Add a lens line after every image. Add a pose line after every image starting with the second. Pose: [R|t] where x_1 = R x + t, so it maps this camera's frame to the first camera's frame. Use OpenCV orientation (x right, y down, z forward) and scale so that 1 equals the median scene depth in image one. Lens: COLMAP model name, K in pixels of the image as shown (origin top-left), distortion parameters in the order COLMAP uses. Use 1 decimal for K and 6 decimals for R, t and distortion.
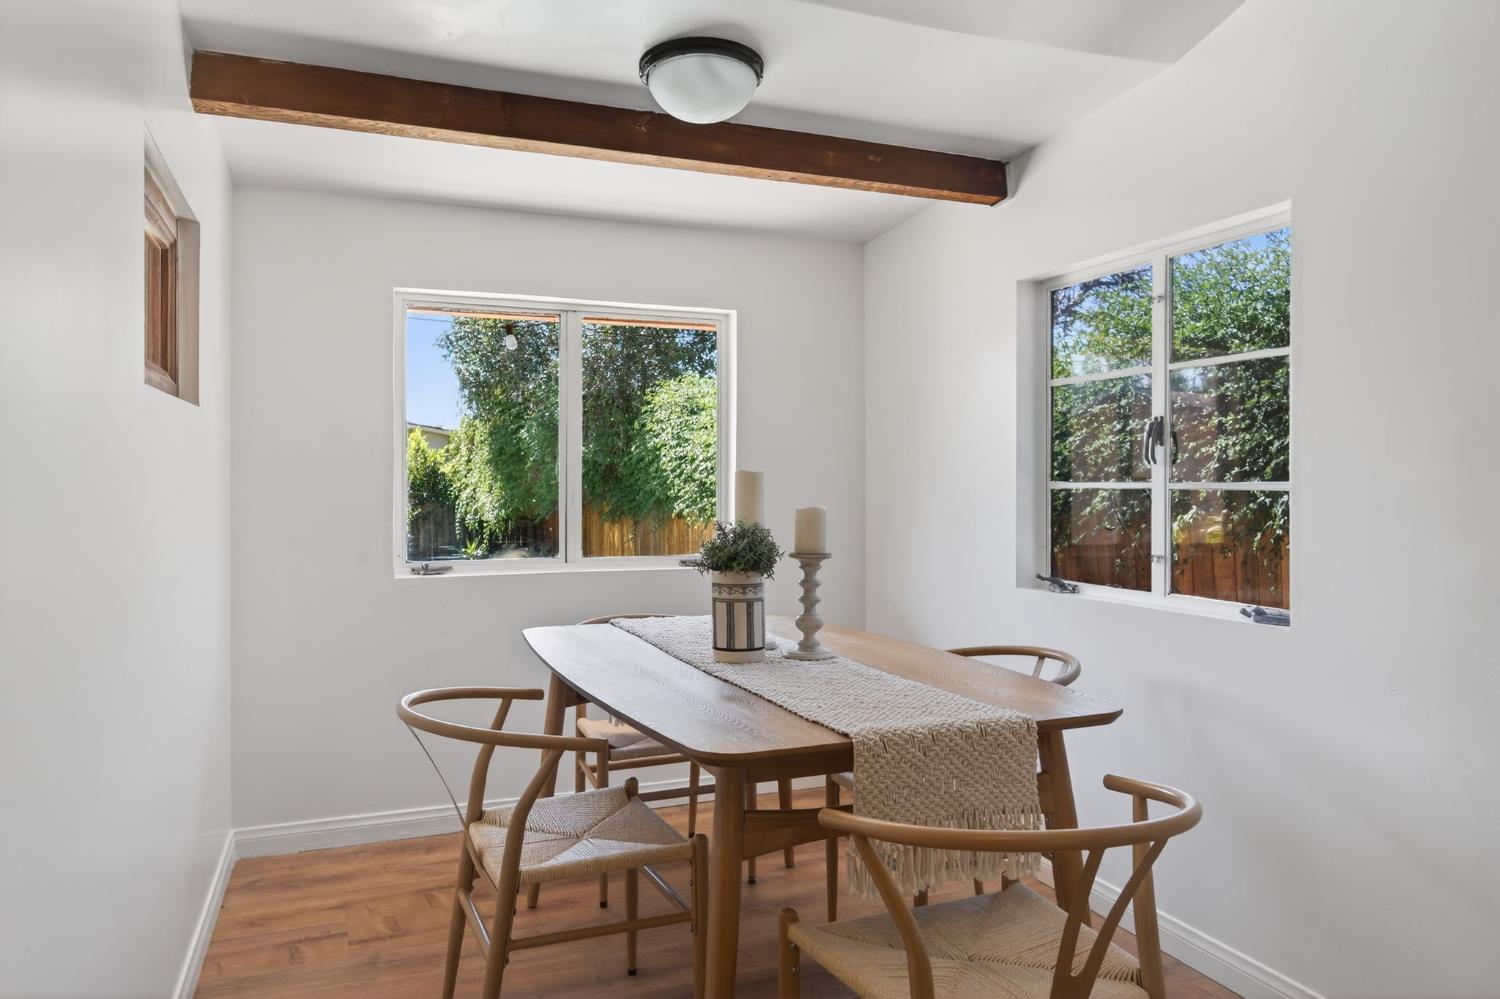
lens RADIAL K [[1030.4, 0, 753.6], [0, 1030.4, 499.4], [0, 0, 1]] dist [-0.016732, 0.009276]
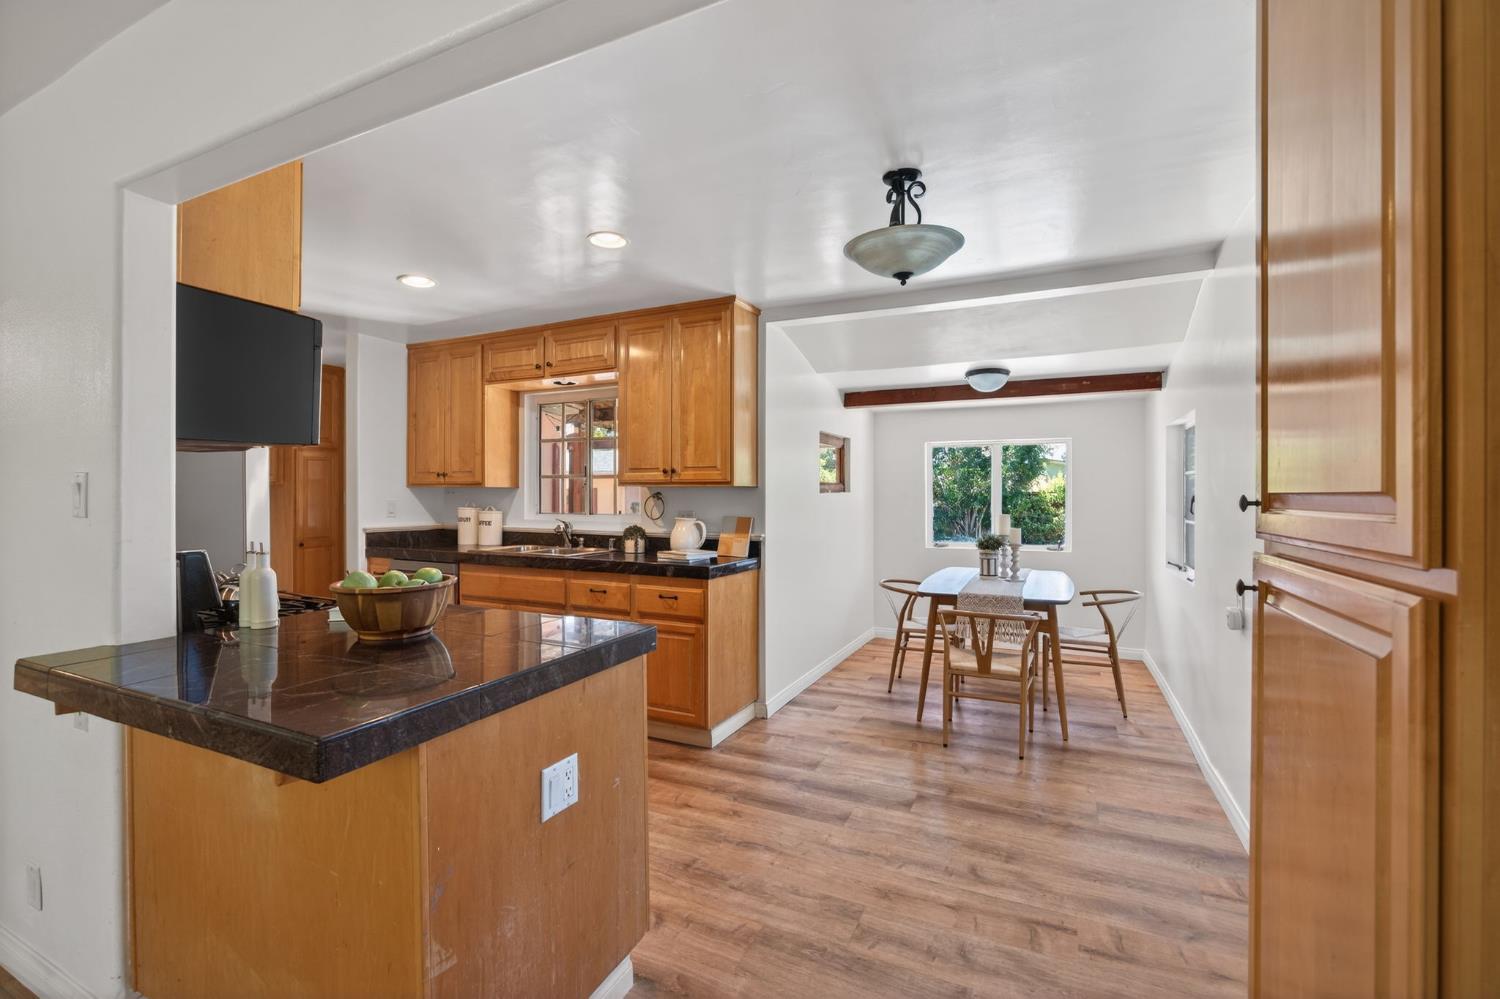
lens RADIAL K [[642.4, 0, 753.7], [0, 642.4, 493.7], [0, 0, 1]] dist [-0.044733, 0.000084]
pose [[0.681070, -0.009061, -0.732163, 0.851305], [-0.001476, 0.999904, -0.013747, -0.061118], [0.732217, 0.010443, 0.680991, -0.724622]]
